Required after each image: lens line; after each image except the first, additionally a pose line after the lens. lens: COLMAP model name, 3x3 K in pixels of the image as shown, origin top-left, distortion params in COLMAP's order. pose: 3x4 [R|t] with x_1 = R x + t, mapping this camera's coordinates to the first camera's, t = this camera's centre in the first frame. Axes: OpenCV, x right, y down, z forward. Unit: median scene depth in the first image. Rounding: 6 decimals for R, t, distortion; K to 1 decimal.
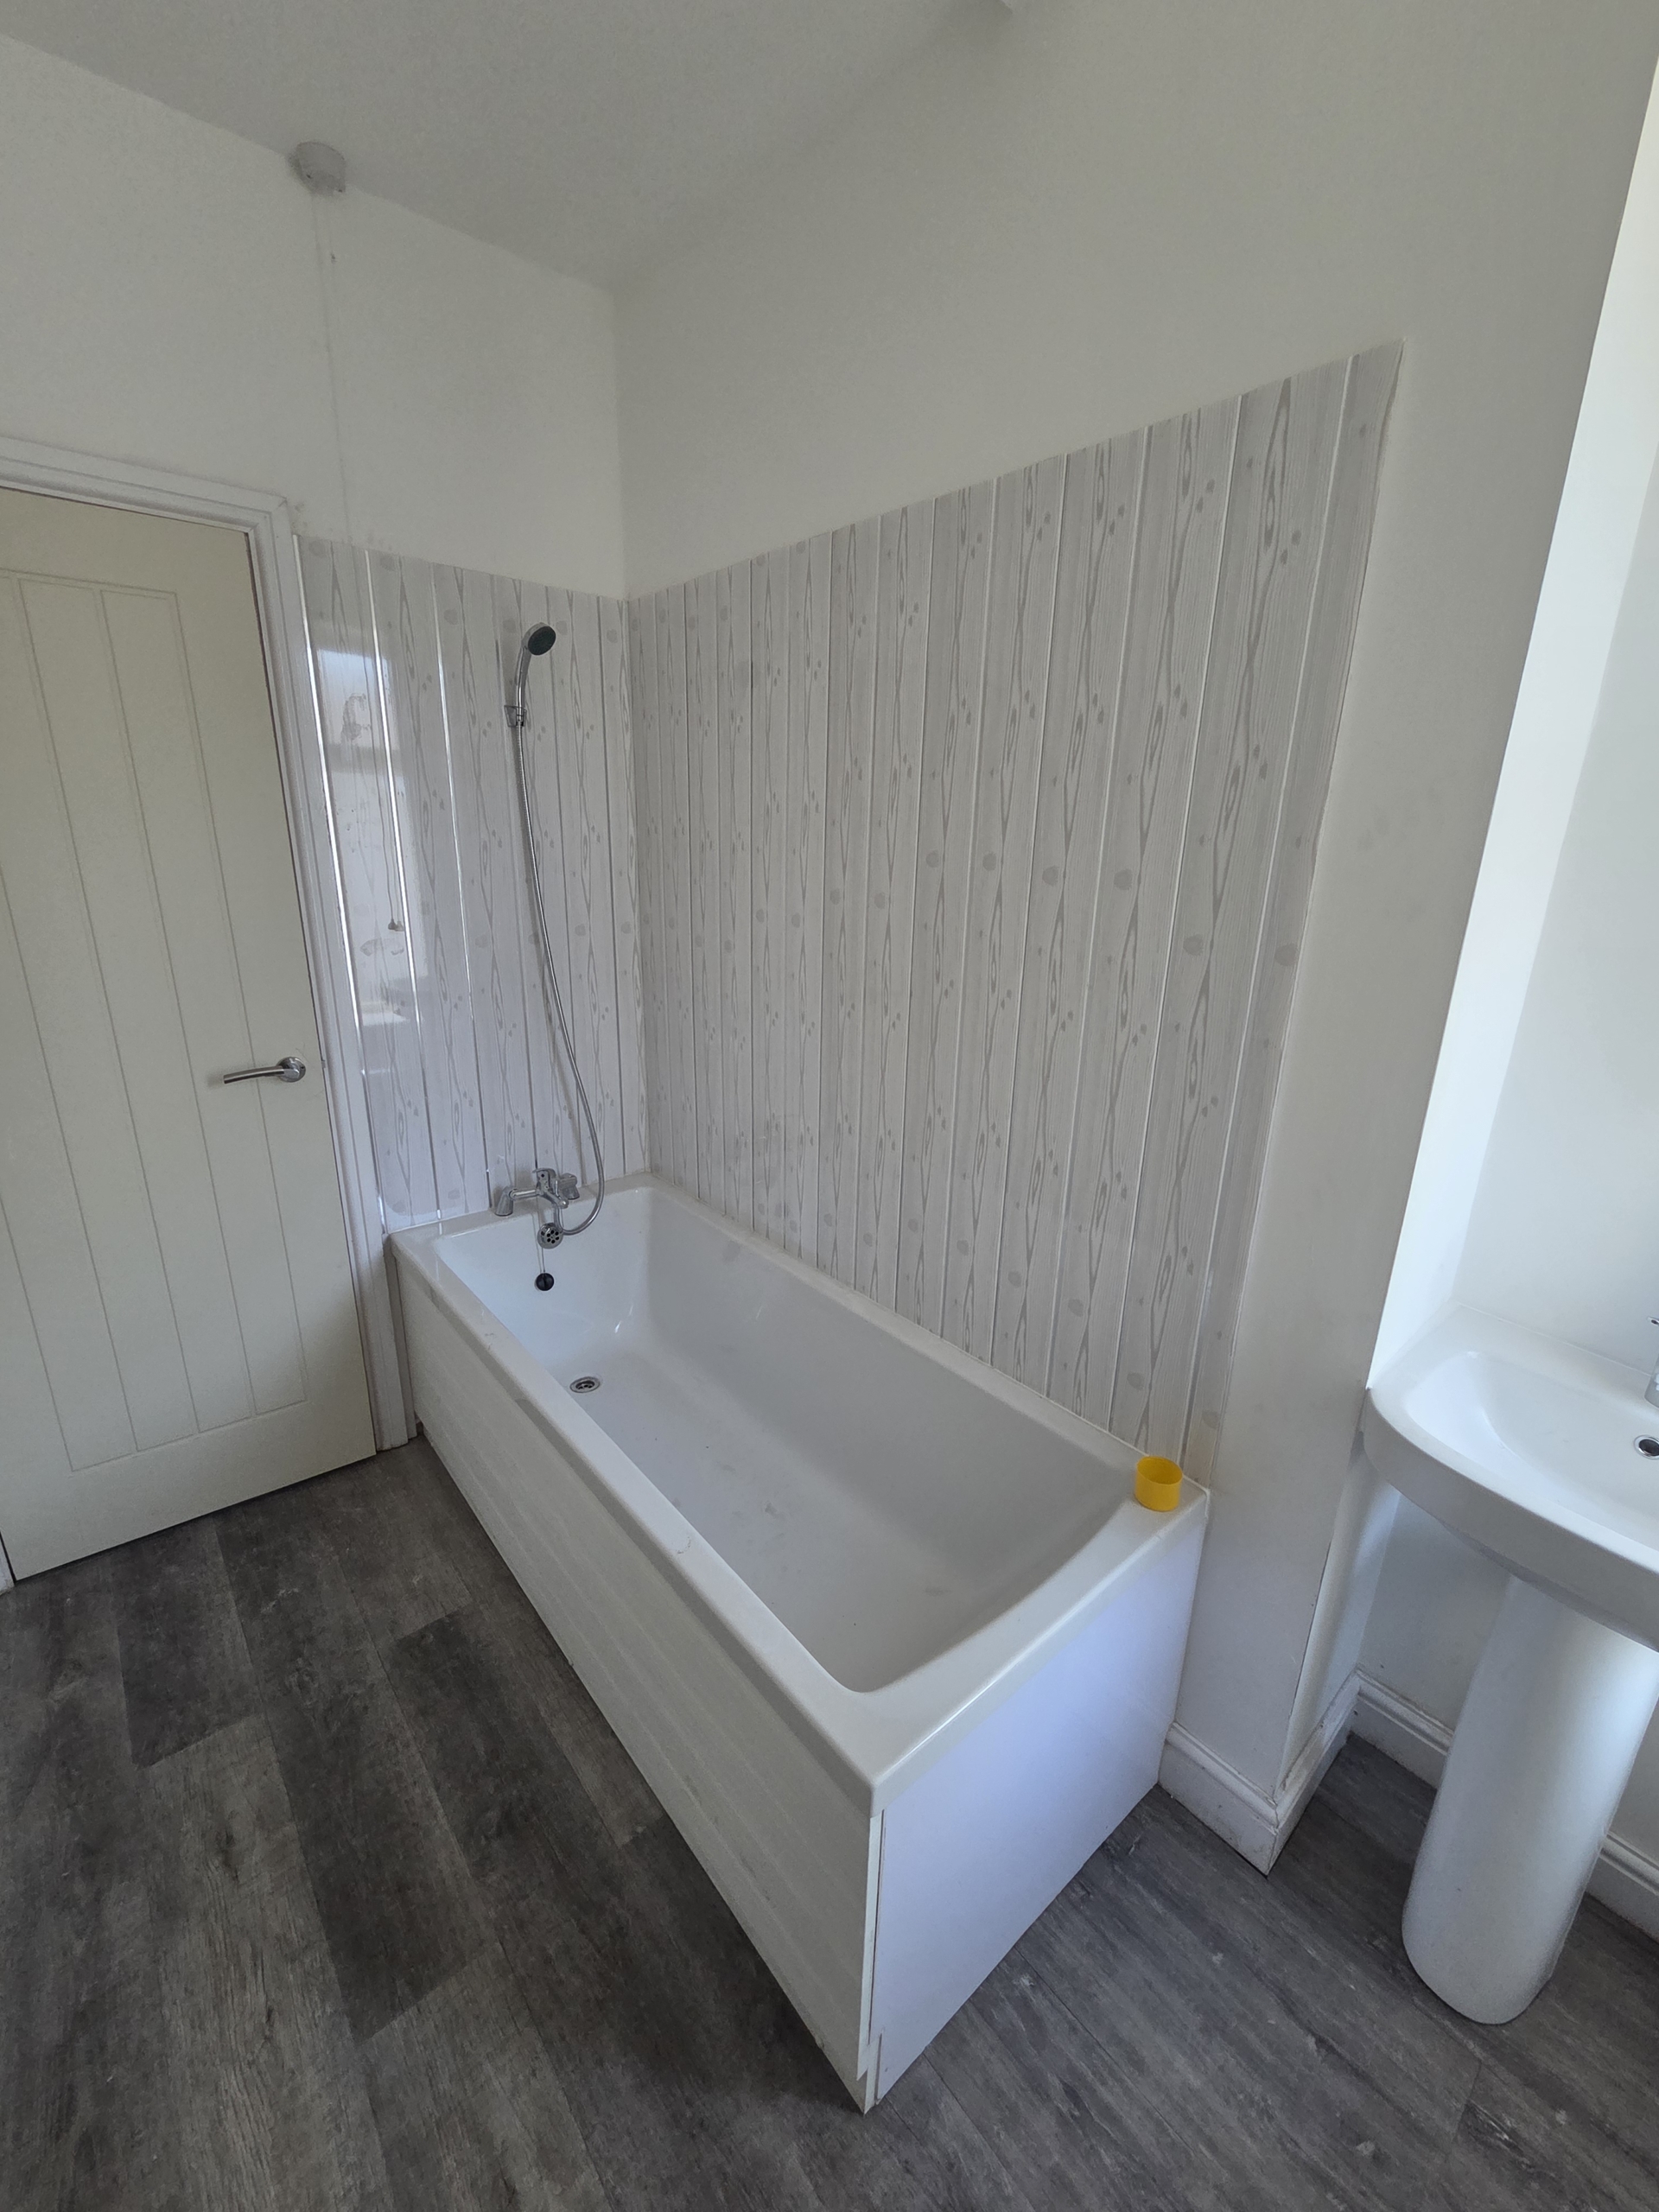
lens RADIAL K [[905.5, 0, 830.9], [0, 905.5, 1108.6], [0, 0, 1]] dist [0.000717, 0.000520]
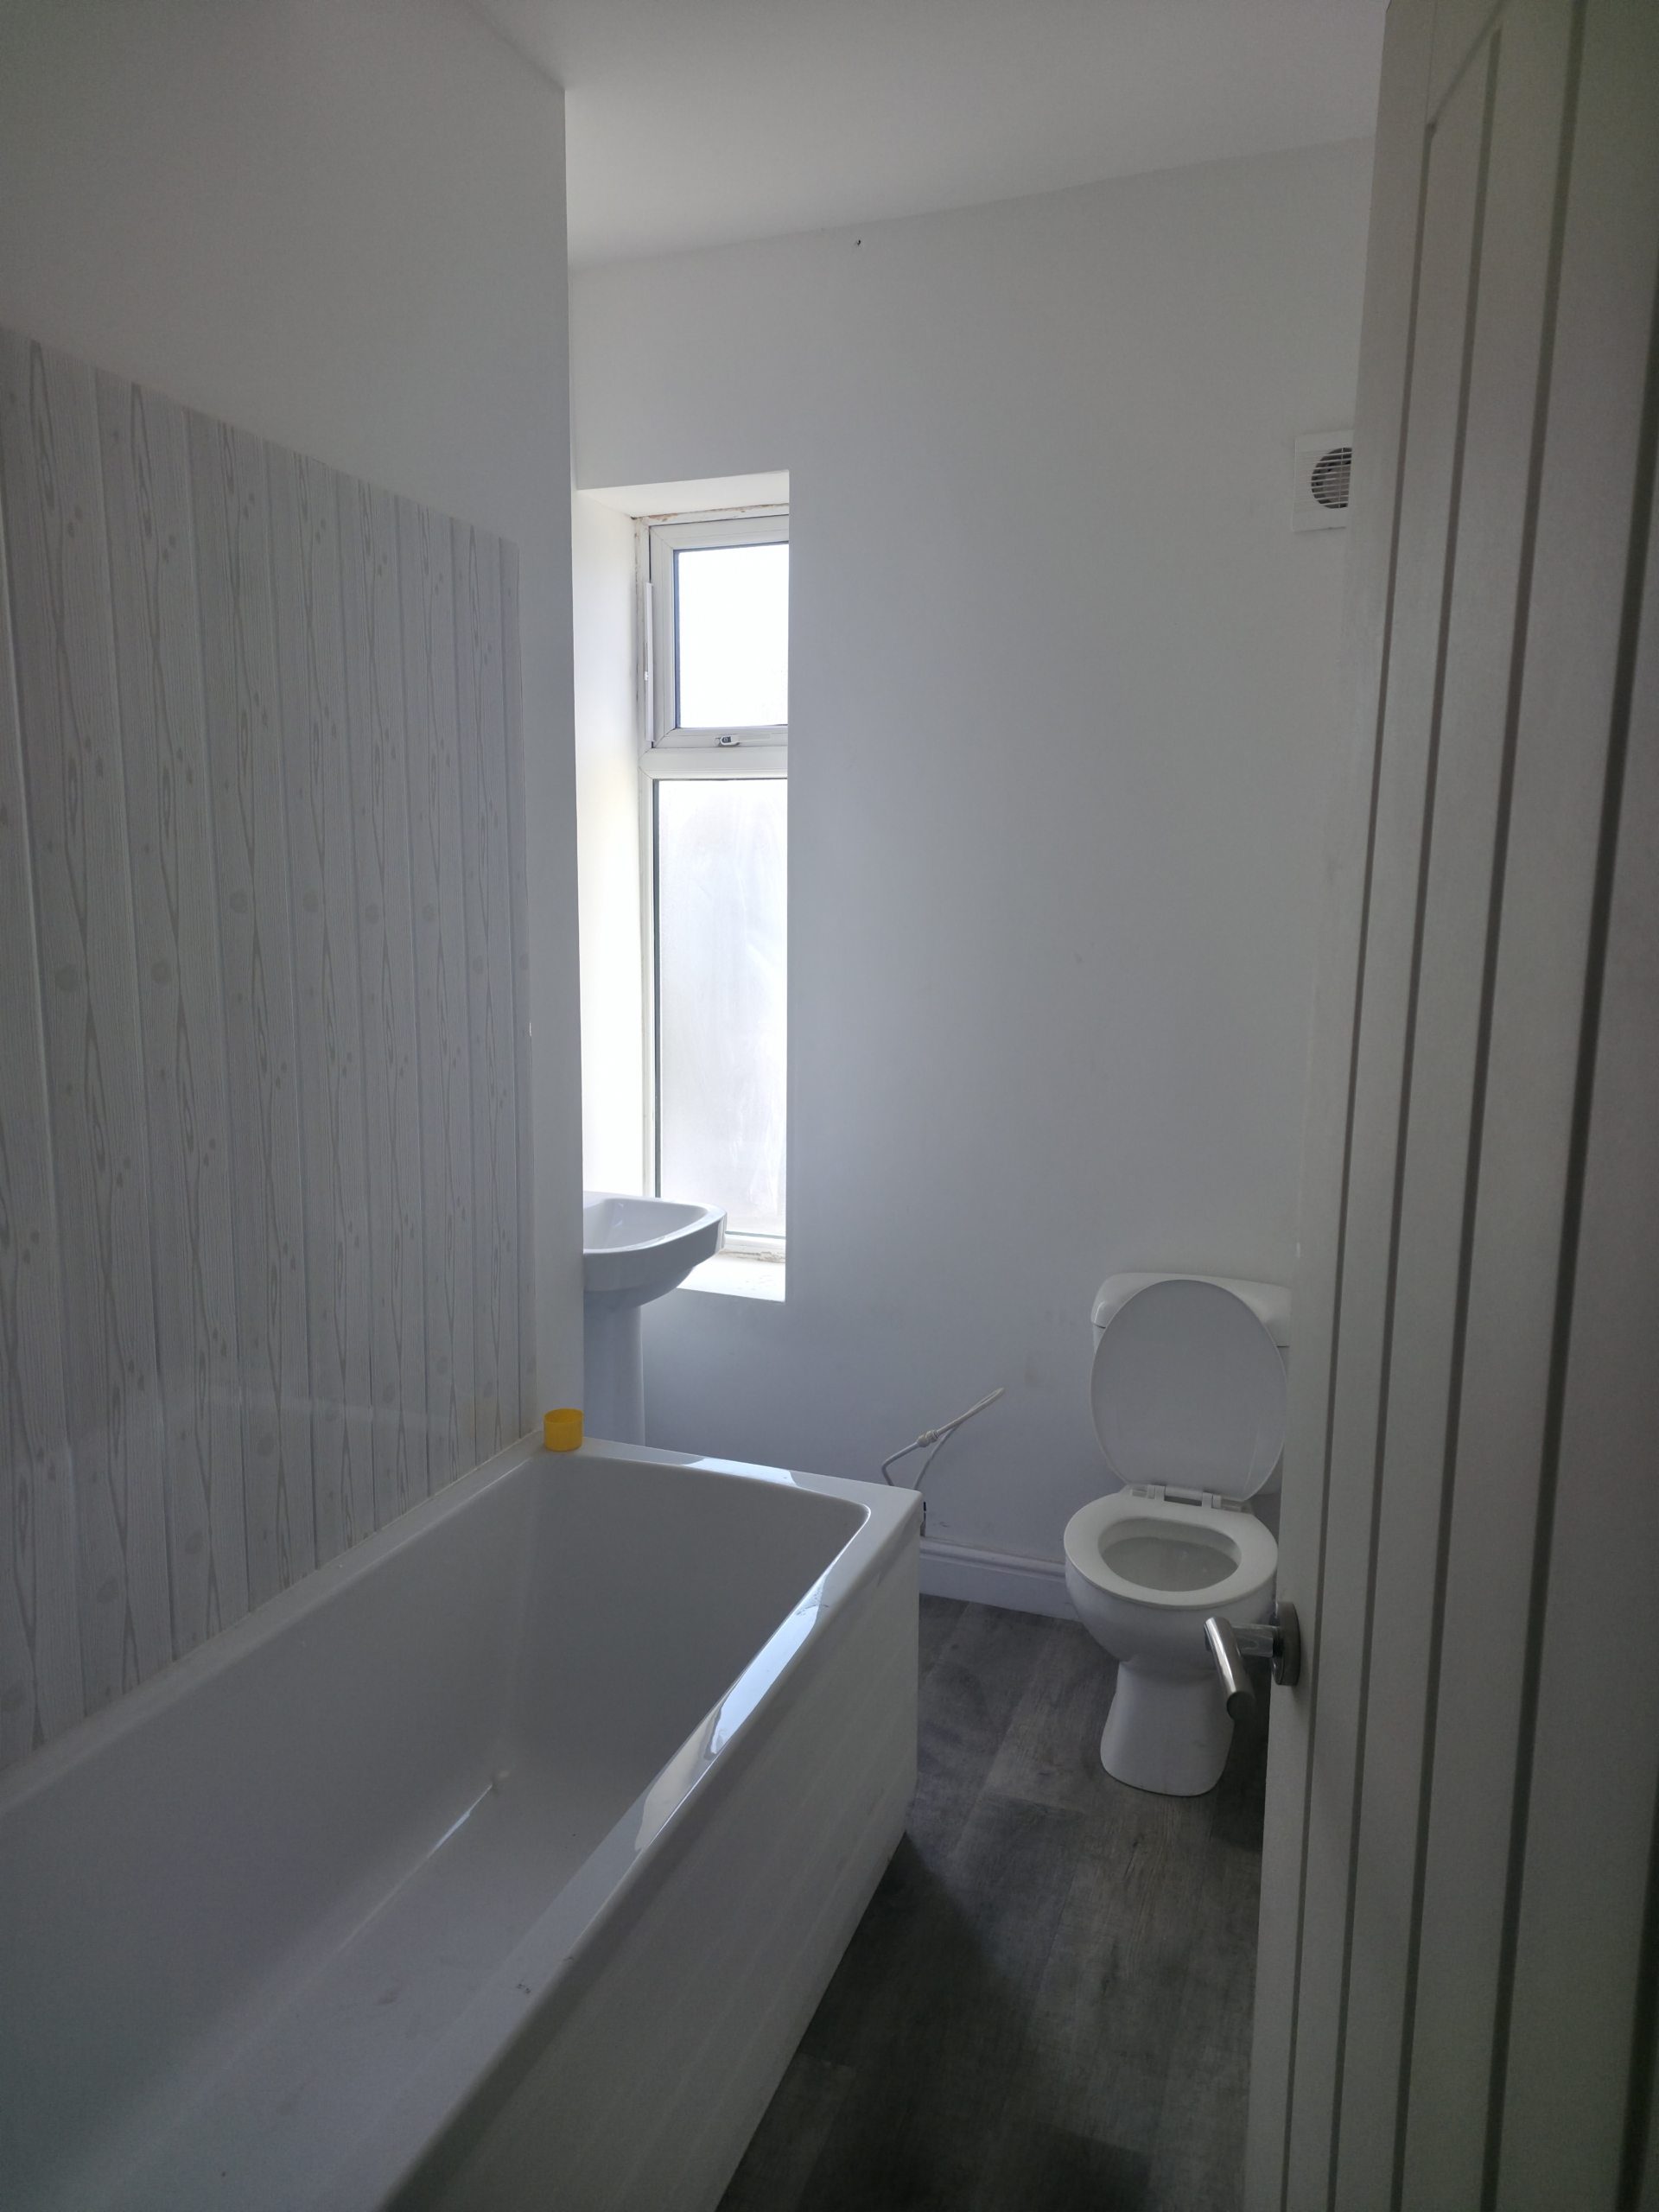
lens RADIAL K [[1454.3, 0, 828.0], [0, 1454.3, 1119.0], [0, 0, 1]] dist [0.007034, -0.001326]
pose [[-0.485040, -0.161411, 0.859467, -1.425521], [0.233977, 0.923033, 0.305394, -0.463194], [-0.842610, 0.349224, -0.409941, 1.471255]]
